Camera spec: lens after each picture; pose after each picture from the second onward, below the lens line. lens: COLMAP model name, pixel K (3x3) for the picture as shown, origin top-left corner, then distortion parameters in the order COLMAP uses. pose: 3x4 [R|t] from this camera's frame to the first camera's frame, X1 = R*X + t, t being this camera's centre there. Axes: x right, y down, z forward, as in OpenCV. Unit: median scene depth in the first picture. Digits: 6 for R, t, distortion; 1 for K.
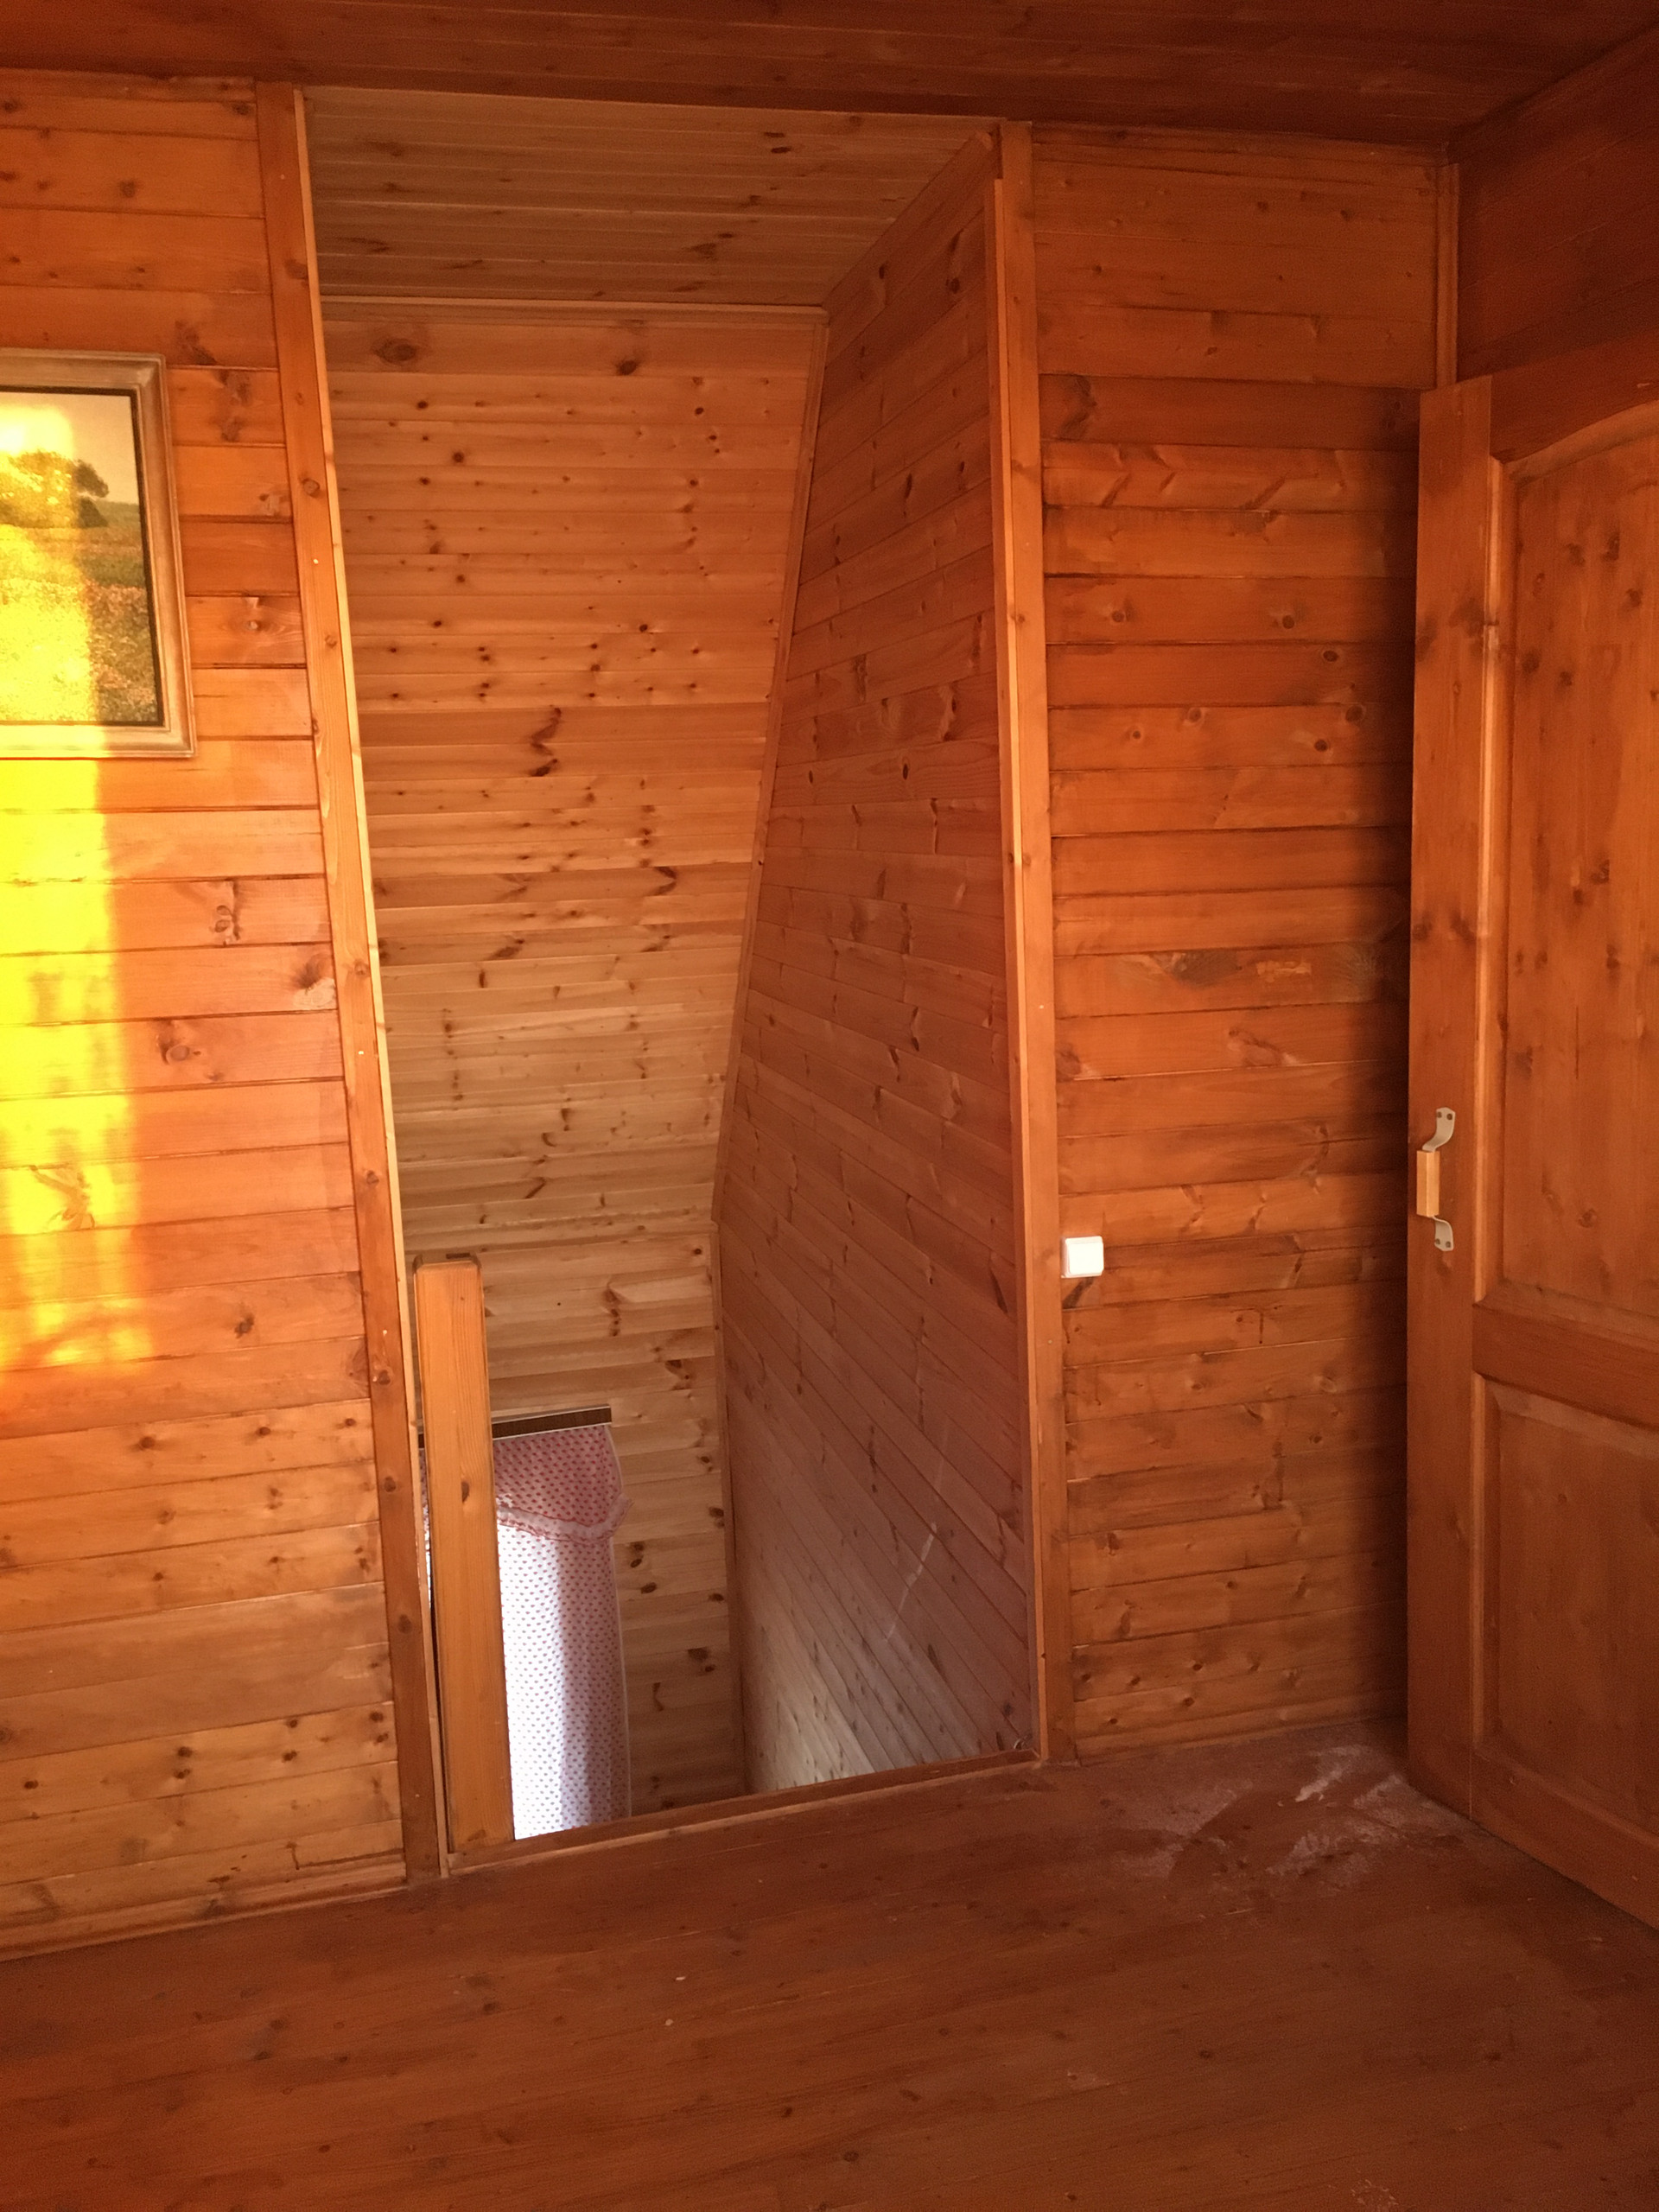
lens RADIAL K [[1872.0, 0, 833.9], [0, 1872.0, 1105.7], [0, 0, 1]] dist [0.070220, -0.096138]
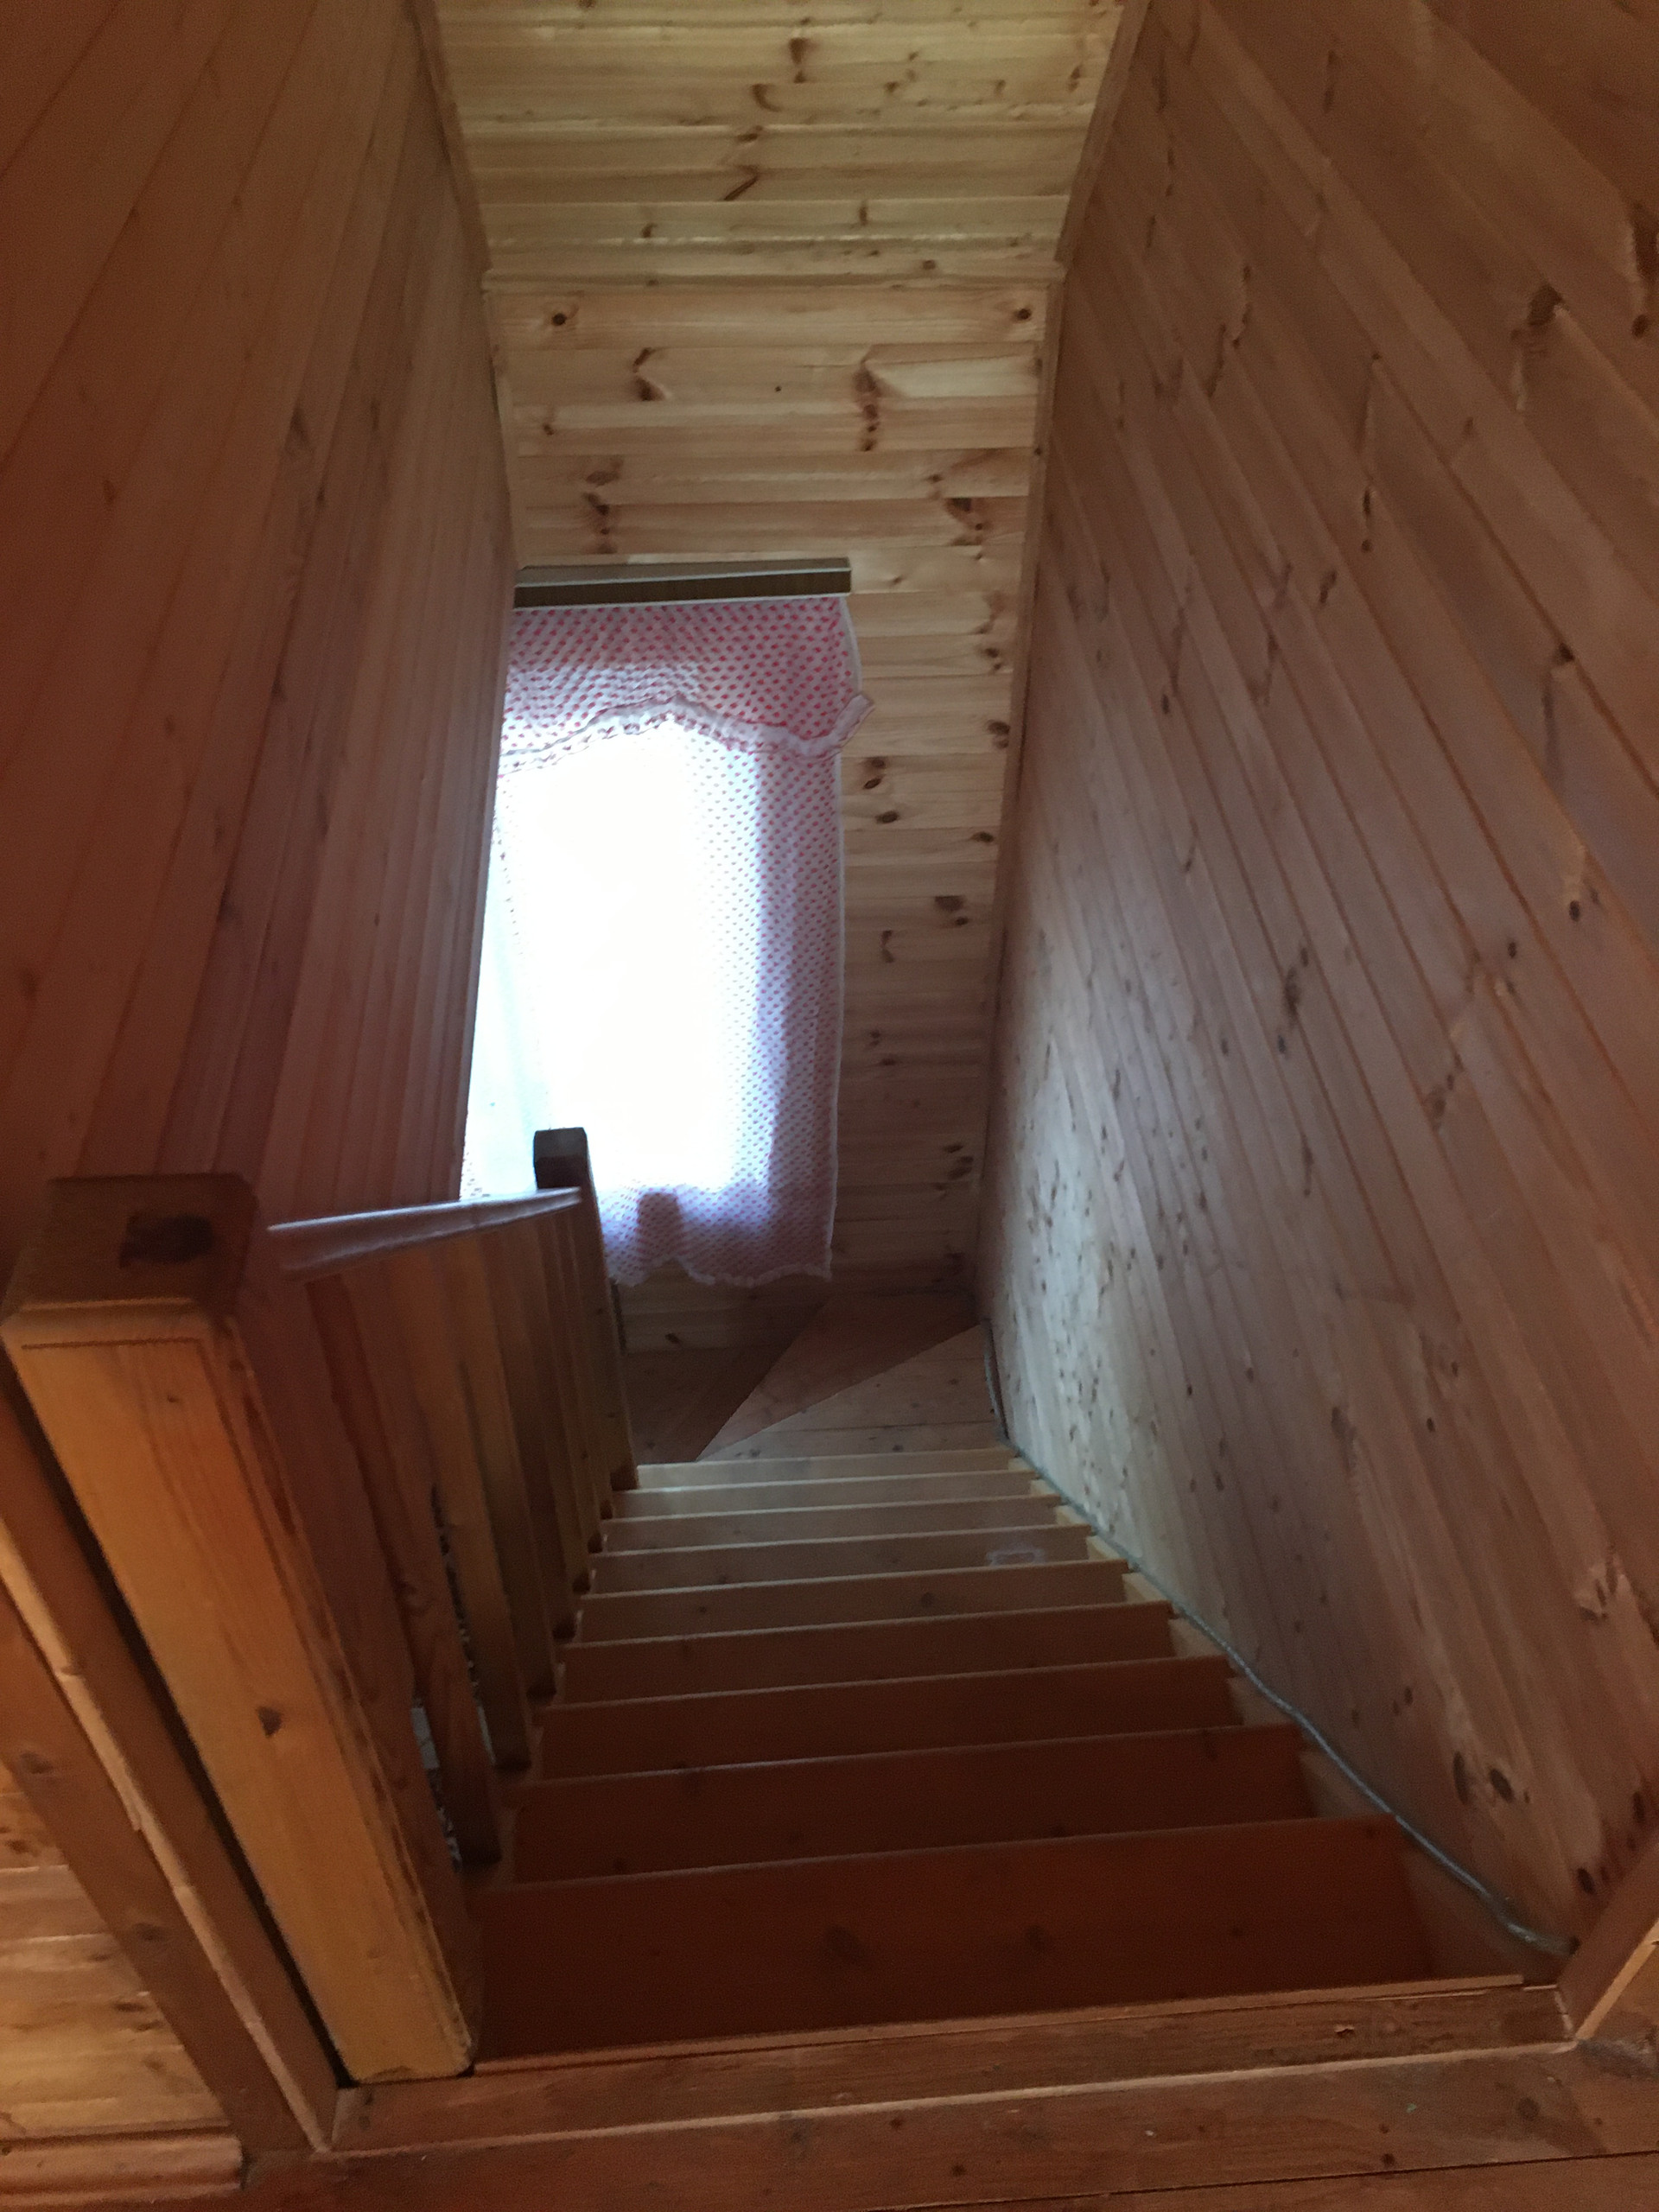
lens RADIAL K [[1872.0, 0, 823.8], [0, 1872.0, 1121.1], [0, 0, 1]] dist [0.070220, -0.096138]
pose [[0.981737, 0.161557, -0.100455, -0.034908], [-0.072952, 0.807376, 0.585509, -0.056353], [0.175698, -0.567488, 0.804417, 0.386687]]
